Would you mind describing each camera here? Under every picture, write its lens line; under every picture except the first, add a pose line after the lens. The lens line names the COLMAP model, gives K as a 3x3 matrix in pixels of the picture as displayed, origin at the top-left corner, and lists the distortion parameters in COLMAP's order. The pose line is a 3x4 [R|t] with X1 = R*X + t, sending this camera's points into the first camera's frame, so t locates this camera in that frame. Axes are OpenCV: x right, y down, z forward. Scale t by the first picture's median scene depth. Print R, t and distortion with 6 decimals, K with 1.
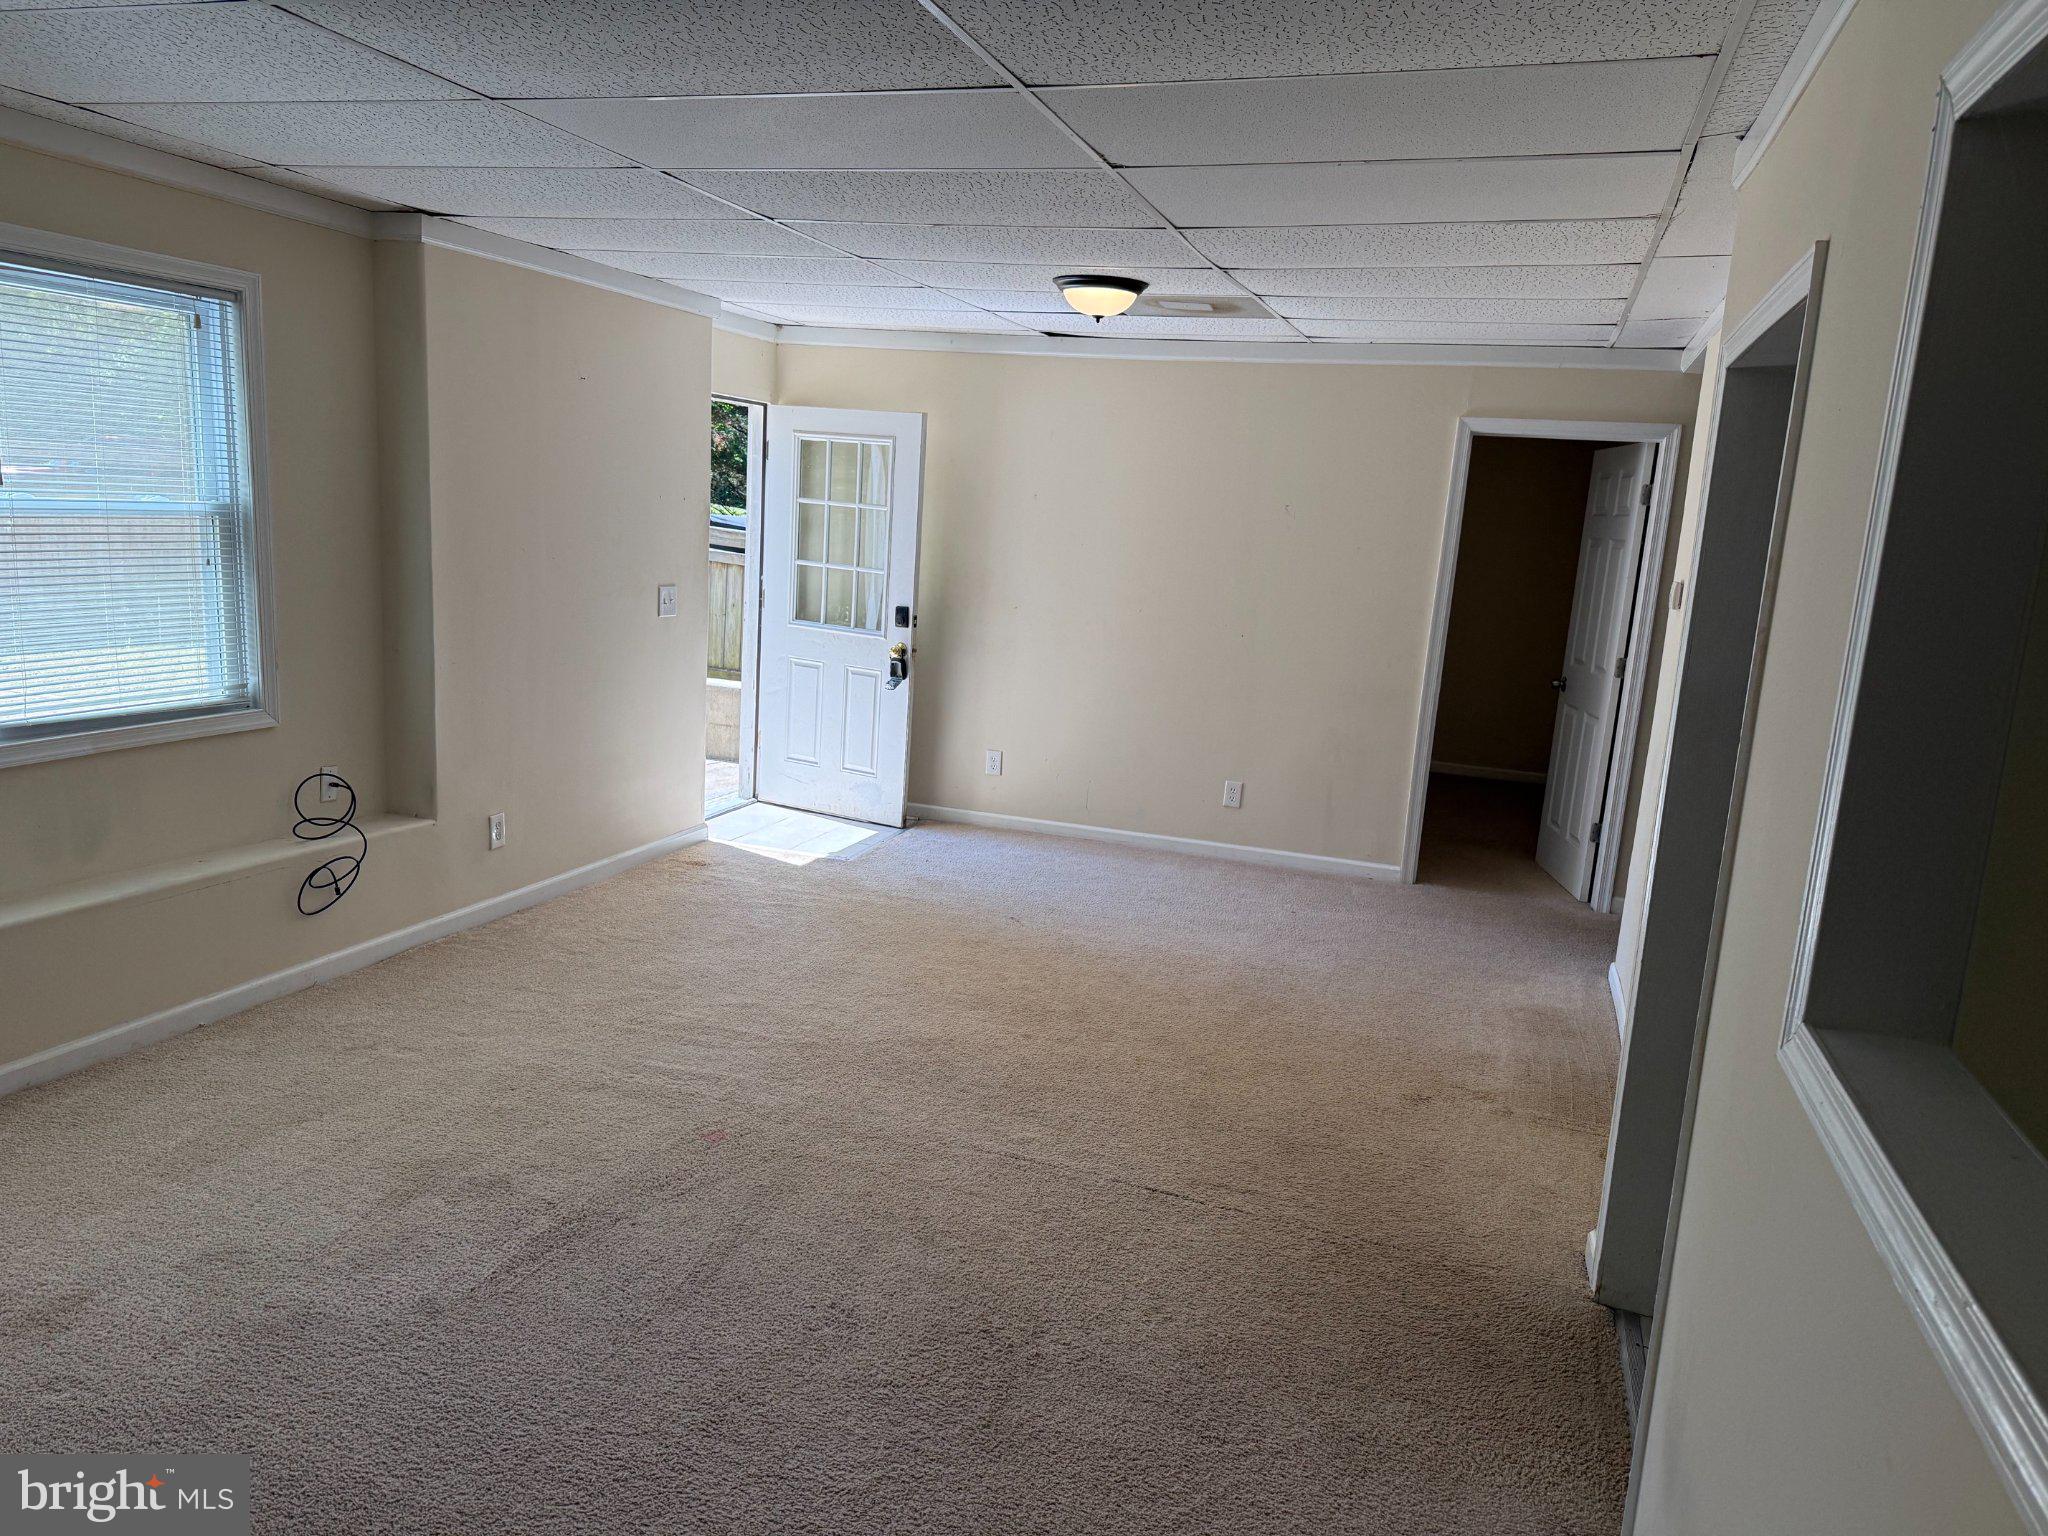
lens RADIAL K [[1445.2, 0, 1024.0], [0, 1445.2, 768.0], [0, 0, 1]] dist [0.143016, -0.181135]
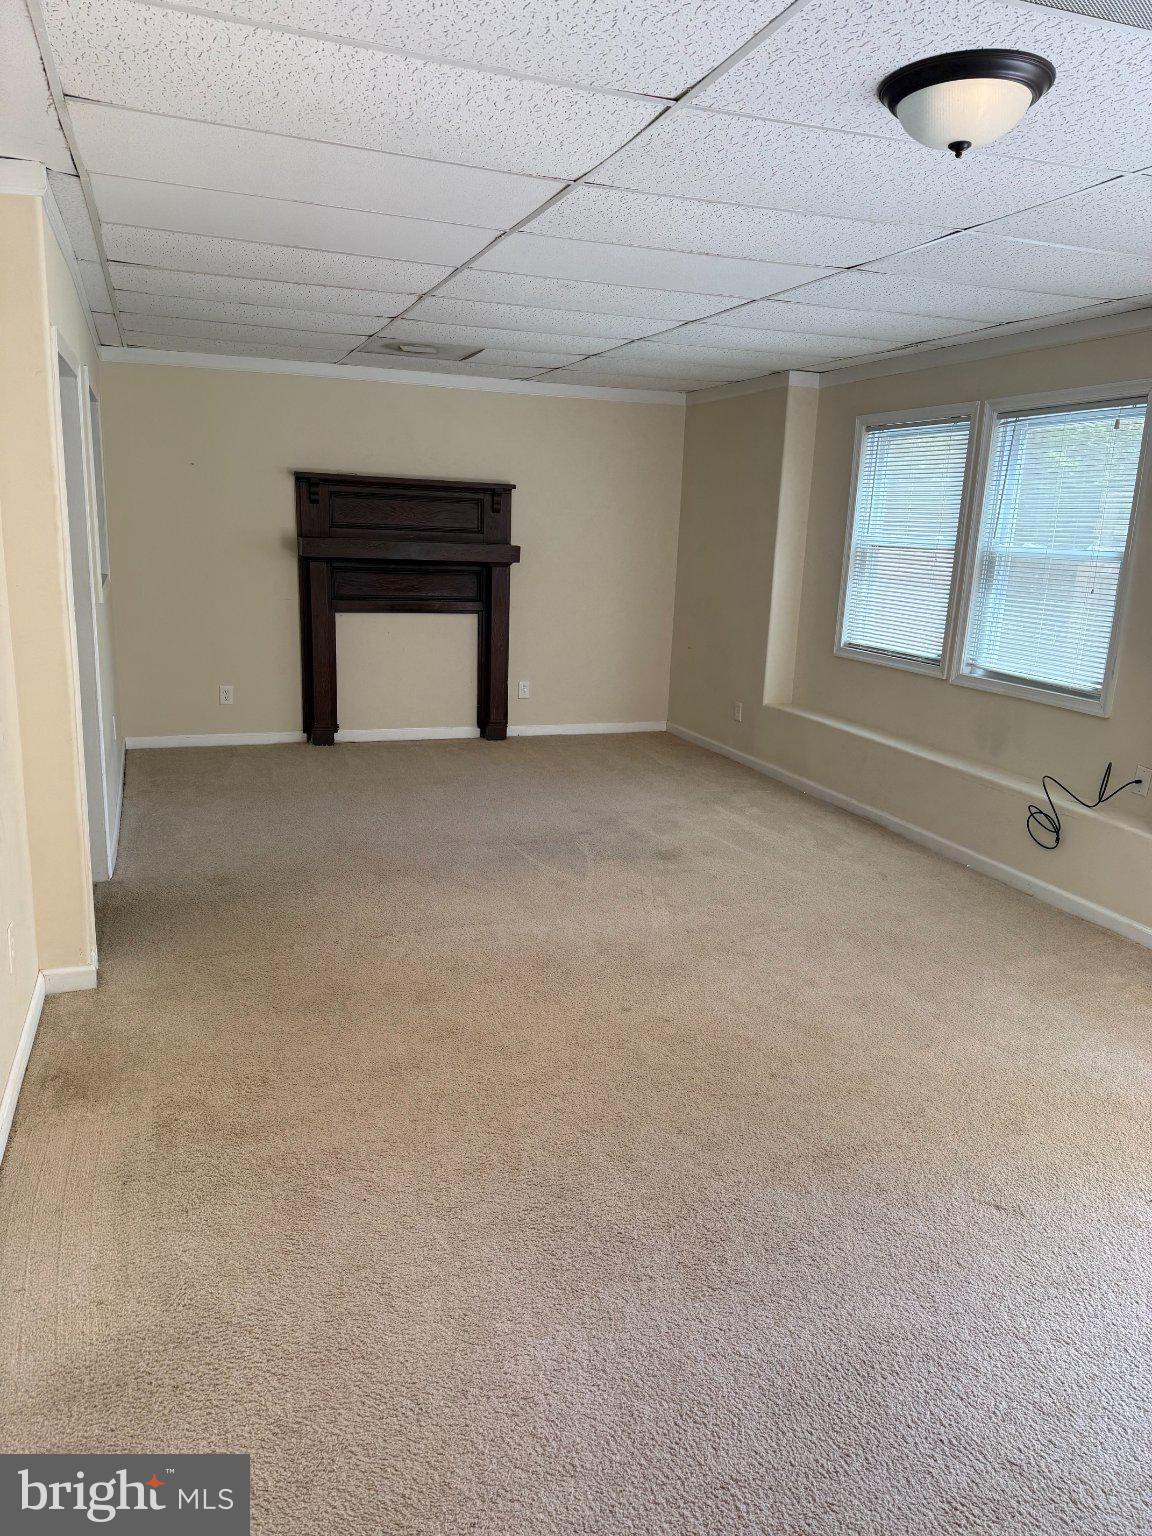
lens RADIAL K [[1083.9, 0, 576.0], [0, 1083.9, 768.0], [0, 0, 1]] dist [0.143016, -0.181135]
pose [[-0.778146, 0.046618, -0.626351, 0.515682], [-0.198322, 0.927986, 0.315453, -0.214248], [0.595951, 0.369688, -0.712863, 1.489276]]
